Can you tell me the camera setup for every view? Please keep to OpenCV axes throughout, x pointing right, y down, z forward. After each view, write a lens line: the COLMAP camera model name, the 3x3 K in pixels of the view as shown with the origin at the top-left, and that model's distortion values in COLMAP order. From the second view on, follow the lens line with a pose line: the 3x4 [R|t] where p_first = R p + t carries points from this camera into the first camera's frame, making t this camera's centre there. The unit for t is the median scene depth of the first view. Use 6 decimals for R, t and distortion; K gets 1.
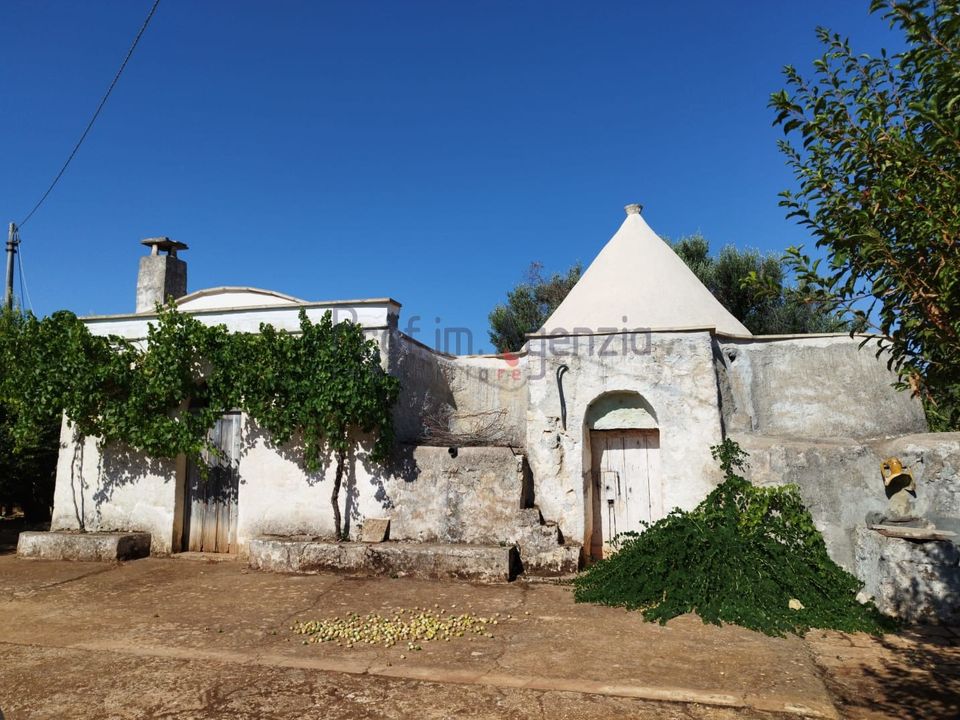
lens RADIAL K [[717.3, 0, 510.5], [0, 717.3, 381.6], [0, 0, 1]] dist [0.004562, -0.000786]
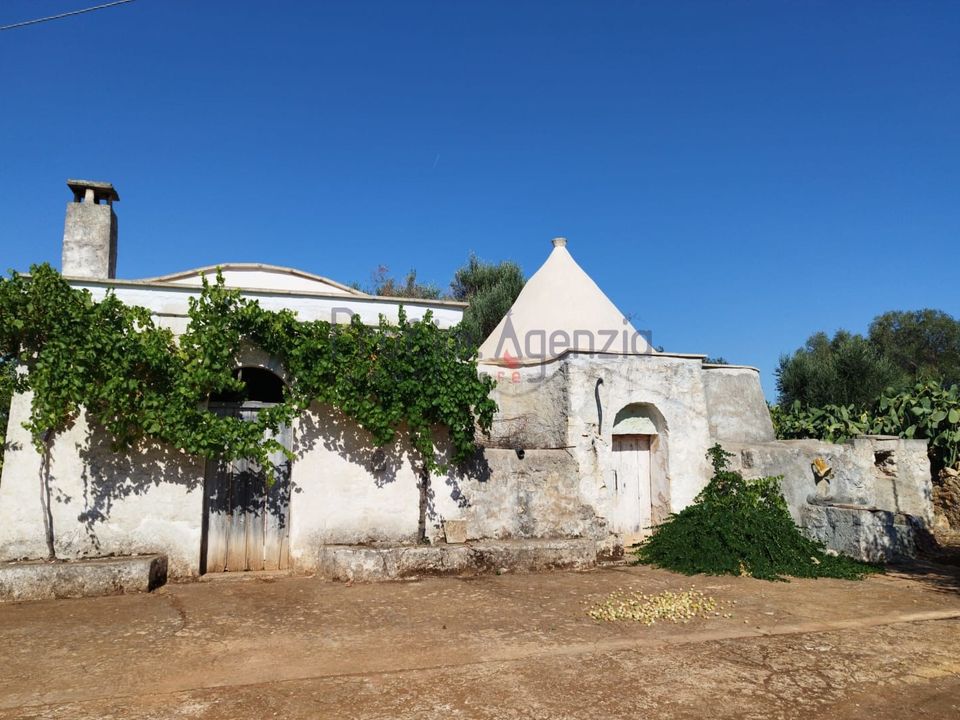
lens RADIAL K [[717.3, 0, 510.5], [0, 717.3, 381.6], [0, 0, 1]] dist [0.004562, -0.000786]
pose [[0.829328, 0.054332, 0.556114, -0.684511], [-0.051690, 0.998454, -0.020462, 0.013196], [-0.556366, -0.011776, 0.830854, 0.118997]]
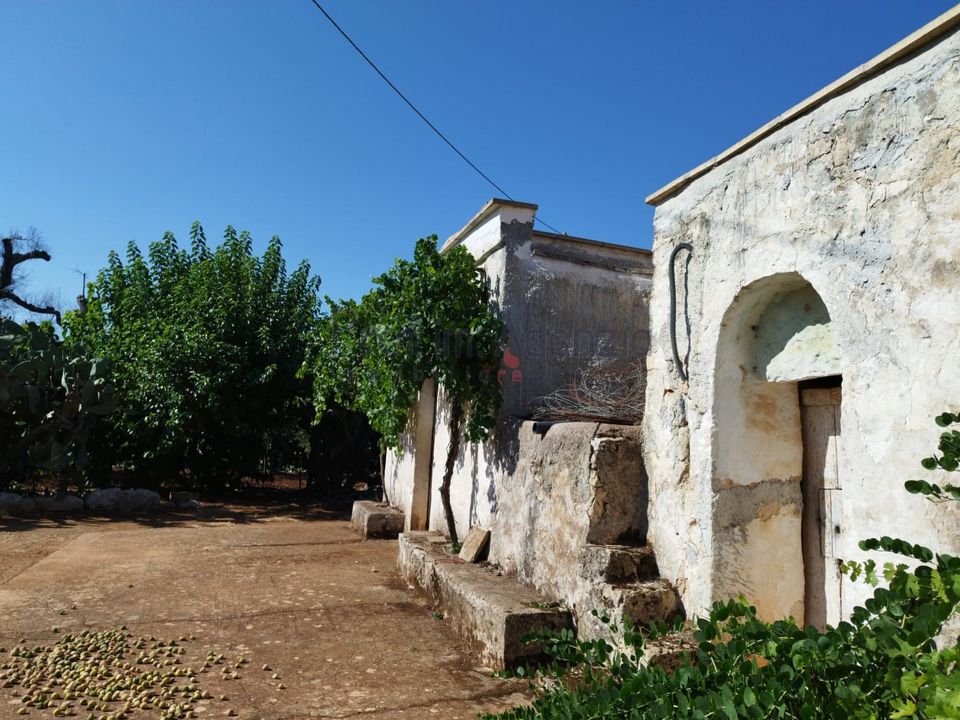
lens RADIAL K [[717.3, 0, 510.5], [0, 717.3, 381.6], [0, 0, 1]] dist [0.004562, -0.000786]
pose [[0.538480, -0.041810, -0.841601, 0.395783], [0.031620, 0.999067, -0.029402, 0.074215], [0.842045, -0.010779, 0.539300, 0.654051]]
